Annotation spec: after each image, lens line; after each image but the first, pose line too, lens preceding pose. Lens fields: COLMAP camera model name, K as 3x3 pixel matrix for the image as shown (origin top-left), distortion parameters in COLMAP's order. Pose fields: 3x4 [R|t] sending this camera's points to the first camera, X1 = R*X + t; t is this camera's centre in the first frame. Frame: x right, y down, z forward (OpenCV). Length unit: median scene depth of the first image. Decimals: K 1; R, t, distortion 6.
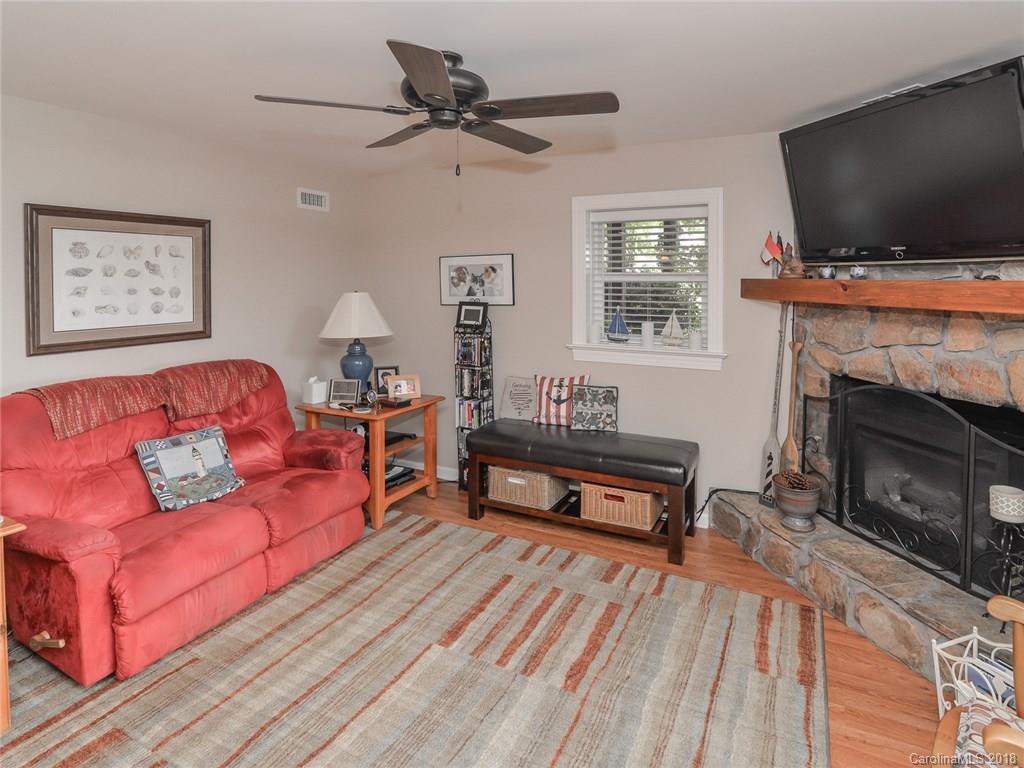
lens RADIAL K [[546.6, 0, 527.4], [0, 546.6, 391.5], [0, 0, 1]] dist [-0.028216, 0.000390]
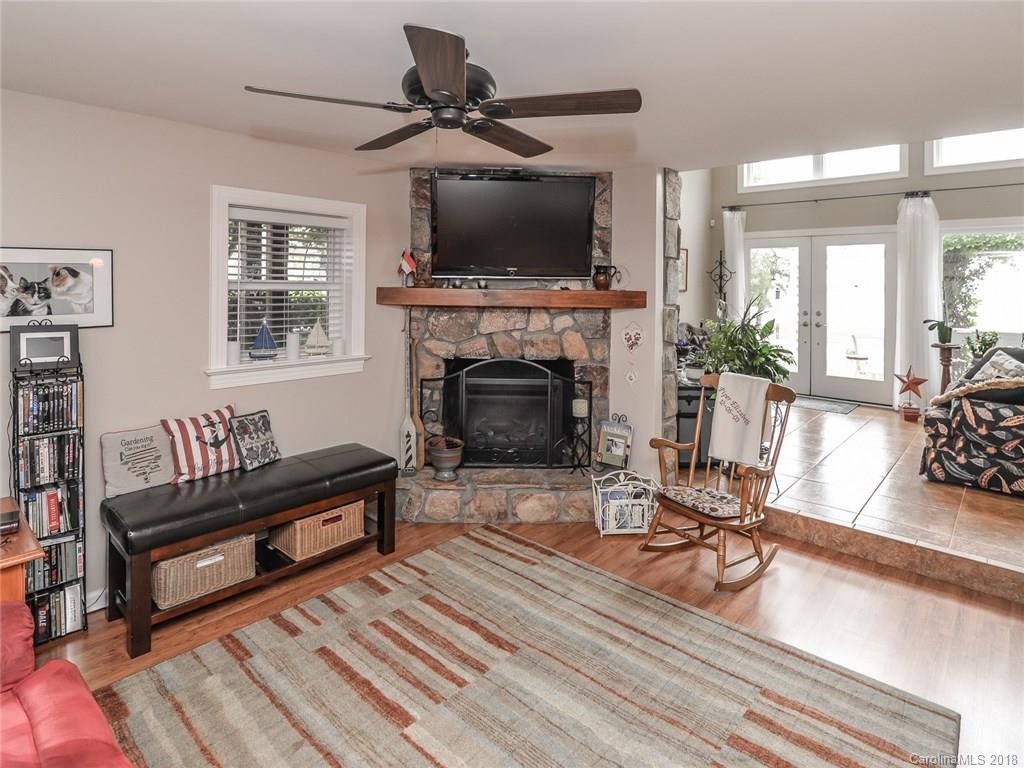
lens RADIAL K [[546.6, 0, 527.4], [0, 546.6, 391.5], [0, 0, 1]] dist [-0.028216, 0.000390]
pose [[0.266033, -0.178382, 0.947315, -0.601417], [0.182138, 0.974329, 0.132319, -0.083922], [-0.946600, 0.137341, 0.291694, 0.379441]]
